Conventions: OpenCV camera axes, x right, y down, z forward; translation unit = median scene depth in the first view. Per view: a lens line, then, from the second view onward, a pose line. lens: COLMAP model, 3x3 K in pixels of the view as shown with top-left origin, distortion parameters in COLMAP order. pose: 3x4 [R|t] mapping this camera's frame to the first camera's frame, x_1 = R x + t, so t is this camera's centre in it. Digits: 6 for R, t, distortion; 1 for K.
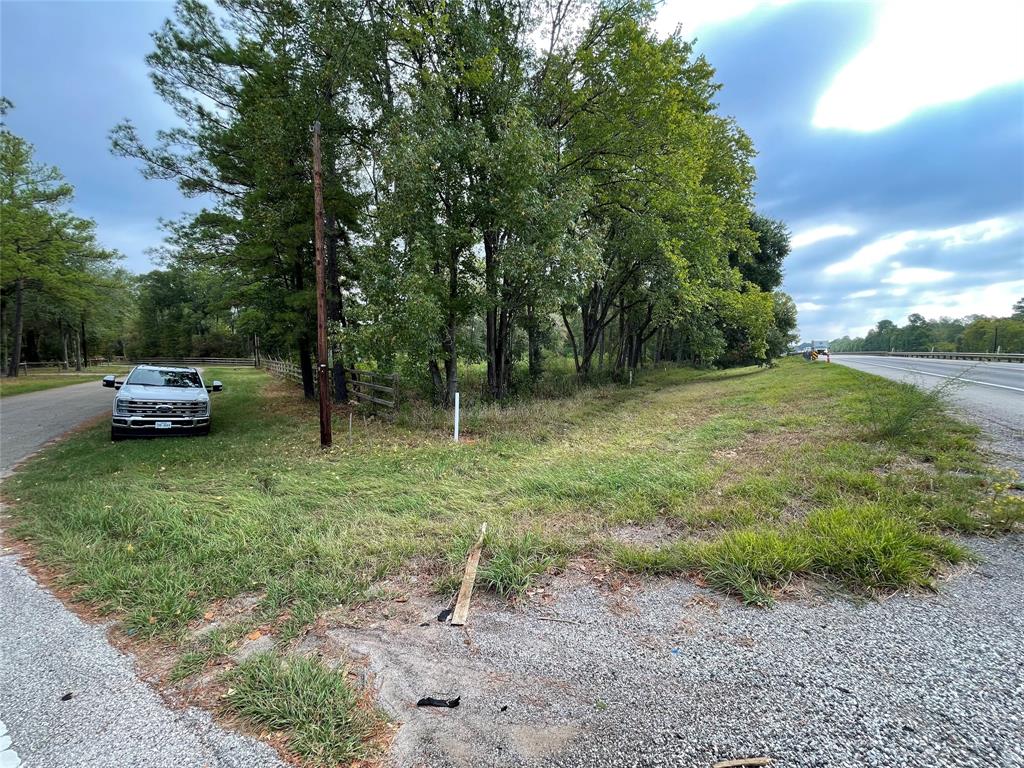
lens RADIAL K [[409.8, 0, 507.4], [0, 409.8, 389.6], [0, 0, 1]] dist [0.000787, -0.000140]
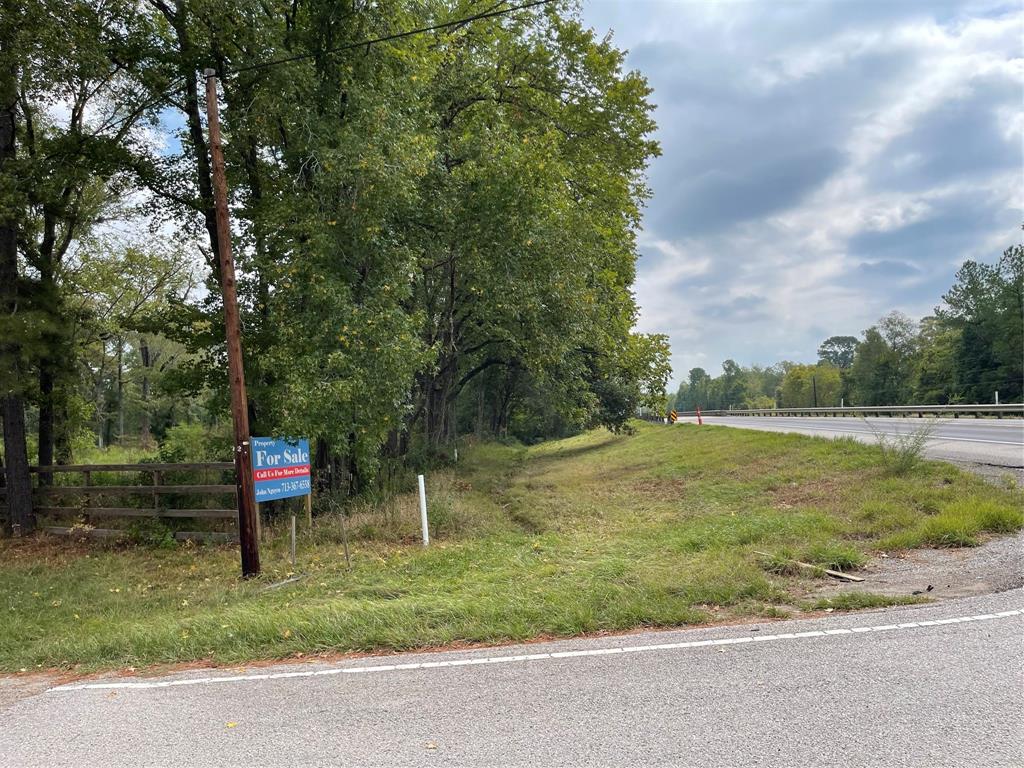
lens RADIAL K [[767.4, 0, 520.8], [0, 767.4, 391.4], [0, 0, 1]] dist [0.071716, -0.085717]
pose [[0.866438, -0.013851, 0.499093, -0.368387], [0.081864, 0.990028, -0.114642, 0.017115], [-0.492528, 0.140188, 0.858931, -0.128808]]
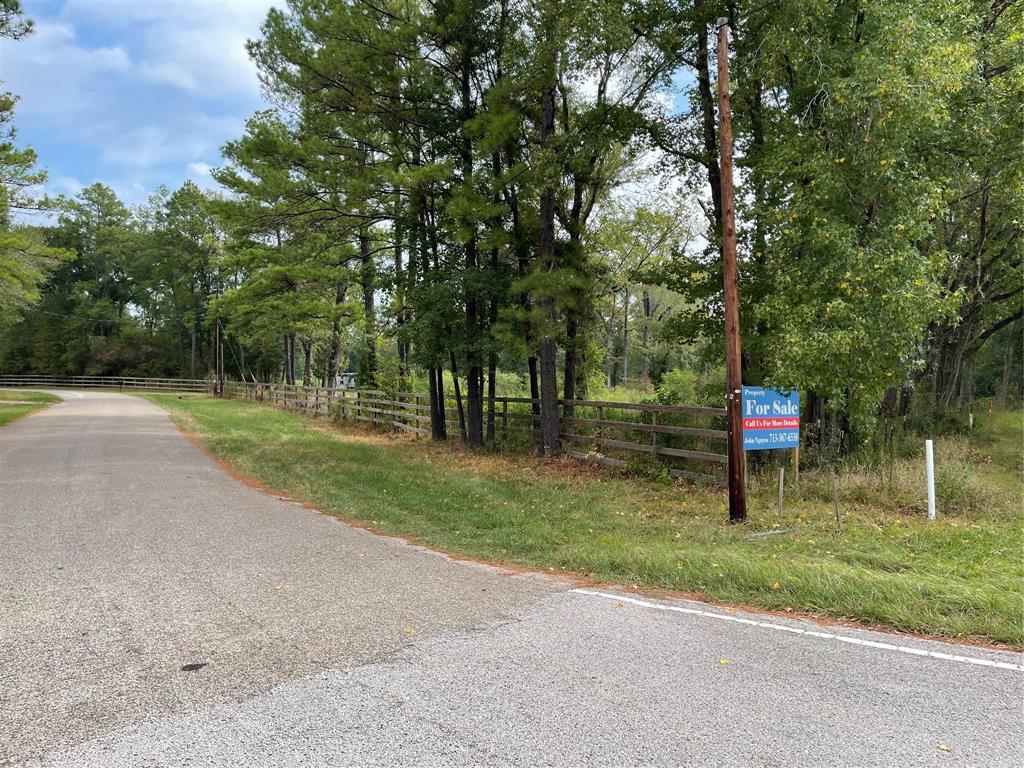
lens RADIAL K [[767.4, 0, 525.1], [0, 767.4, 391.5], [0, 0, 1]] dist [0.071716, -0.085717]
pose [[0.996524, 0.017635, -0.081419, -0.372094], [-0.023283, 0.997348, -0.068950, 0.016572], [0.079987, 0.070606, 0.994292, -0.120153]]
